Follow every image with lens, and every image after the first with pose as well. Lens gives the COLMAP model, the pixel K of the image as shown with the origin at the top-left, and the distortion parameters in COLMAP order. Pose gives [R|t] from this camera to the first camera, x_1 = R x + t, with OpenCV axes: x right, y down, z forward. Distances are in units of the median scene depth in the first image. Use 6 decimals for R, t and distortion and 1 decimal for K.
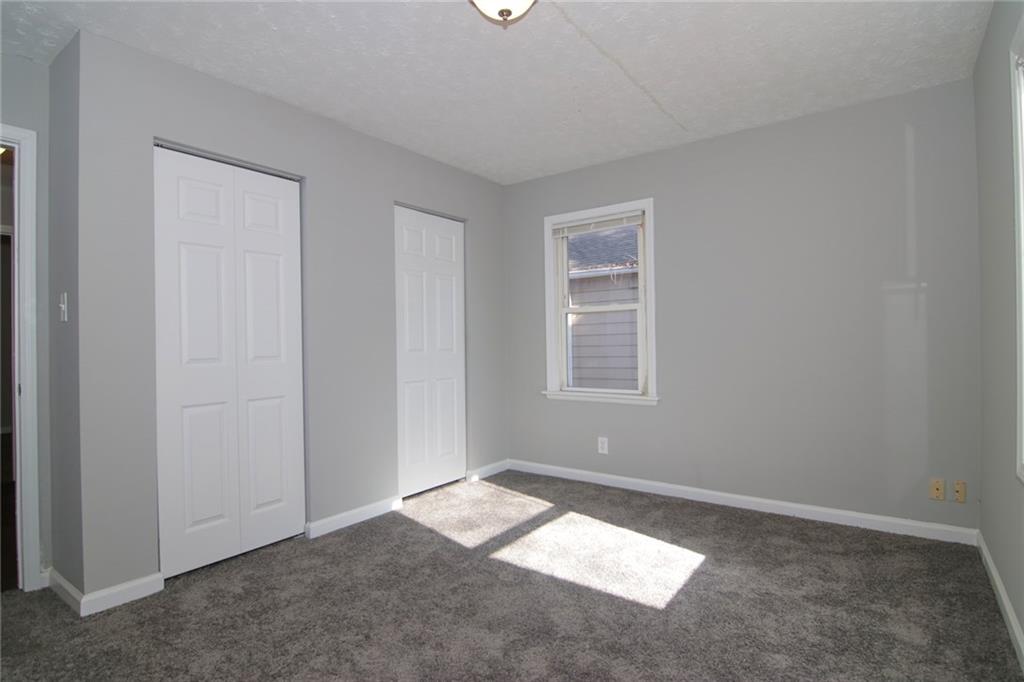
lens RADIAL K [[521.6, 0, 508.1], [0, 521.6, 341.5], [0, 0, 1]] dist [-0.004915, -0.005532]
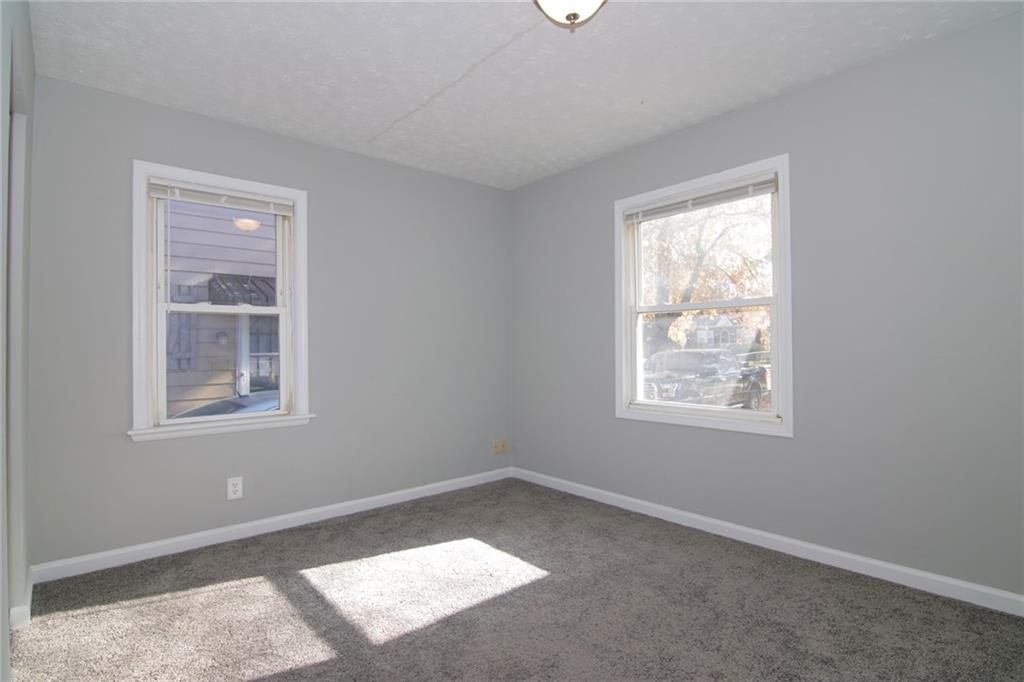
lens RADIAL K [[521.6, 0, 508.8], [0, 521.6, 339.9], [0, 0, 1]] dist [-0.004915, -0.005532]
pose [[0.211236, 0.023831, 0.977145, -0.549219], [0.006869, 0.999642, -0.025865, 0.004938], [-0.977411, 0.012176, 0.210996, 0.502413]]
